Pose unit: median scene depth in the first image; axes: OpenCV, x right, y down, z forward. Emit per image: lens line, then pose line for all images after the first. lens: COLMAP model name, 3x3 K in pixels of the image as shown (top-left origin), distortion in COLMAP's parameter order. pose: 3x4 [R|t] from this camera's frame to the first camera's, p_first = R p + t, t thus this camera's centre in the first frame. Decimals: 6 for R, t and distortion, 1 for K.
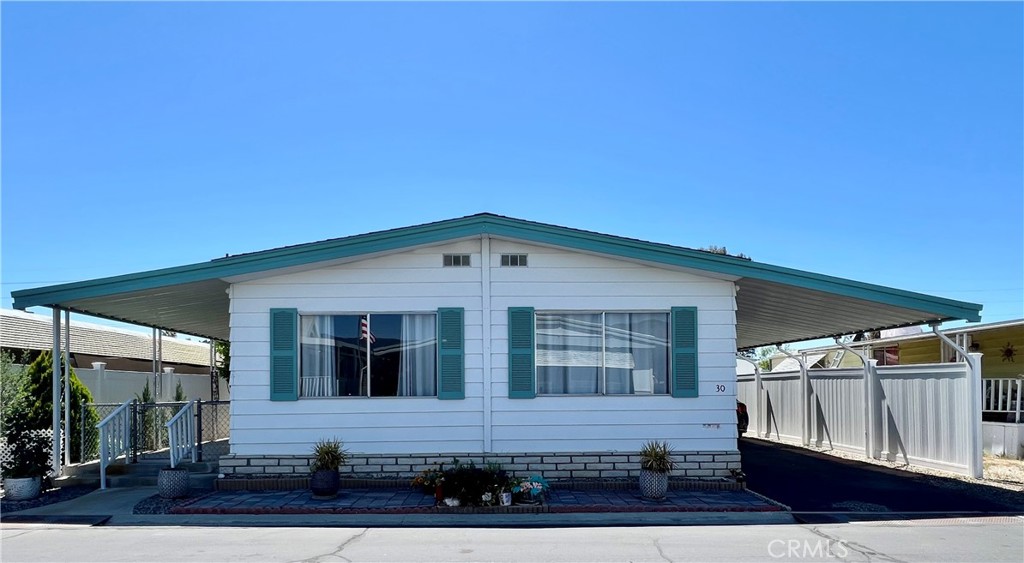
lens RADIAL K [[538.3, 0, 512.0], [0, 538.3, 281.5], [0, 0, 1]] dist [0.001653, 0.001032]
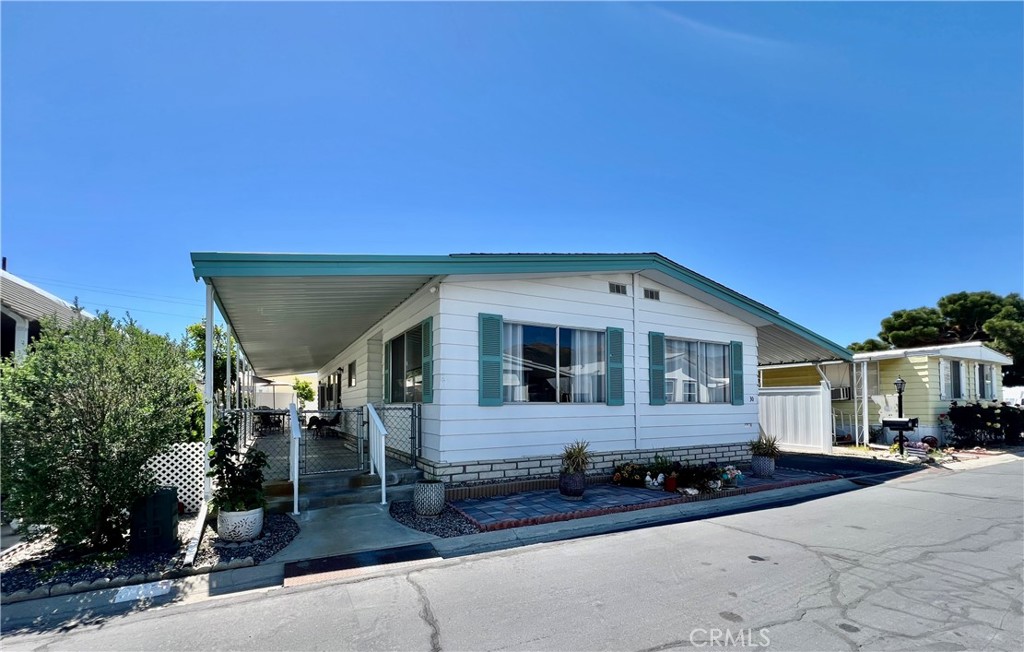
lens RADIAL K [[431.6, 0, 512.0], [0, 431.6, 326.0], [0, 0, 1]] dist [-0.000250, -0.000052]
pose [[0.885192, 0.087578, 0.456908, -0.747228], [-0.082517, 0.996105, -0.031065, 0.092593], [-0.457849, -0.010205, 0.888972, 0.264594]]
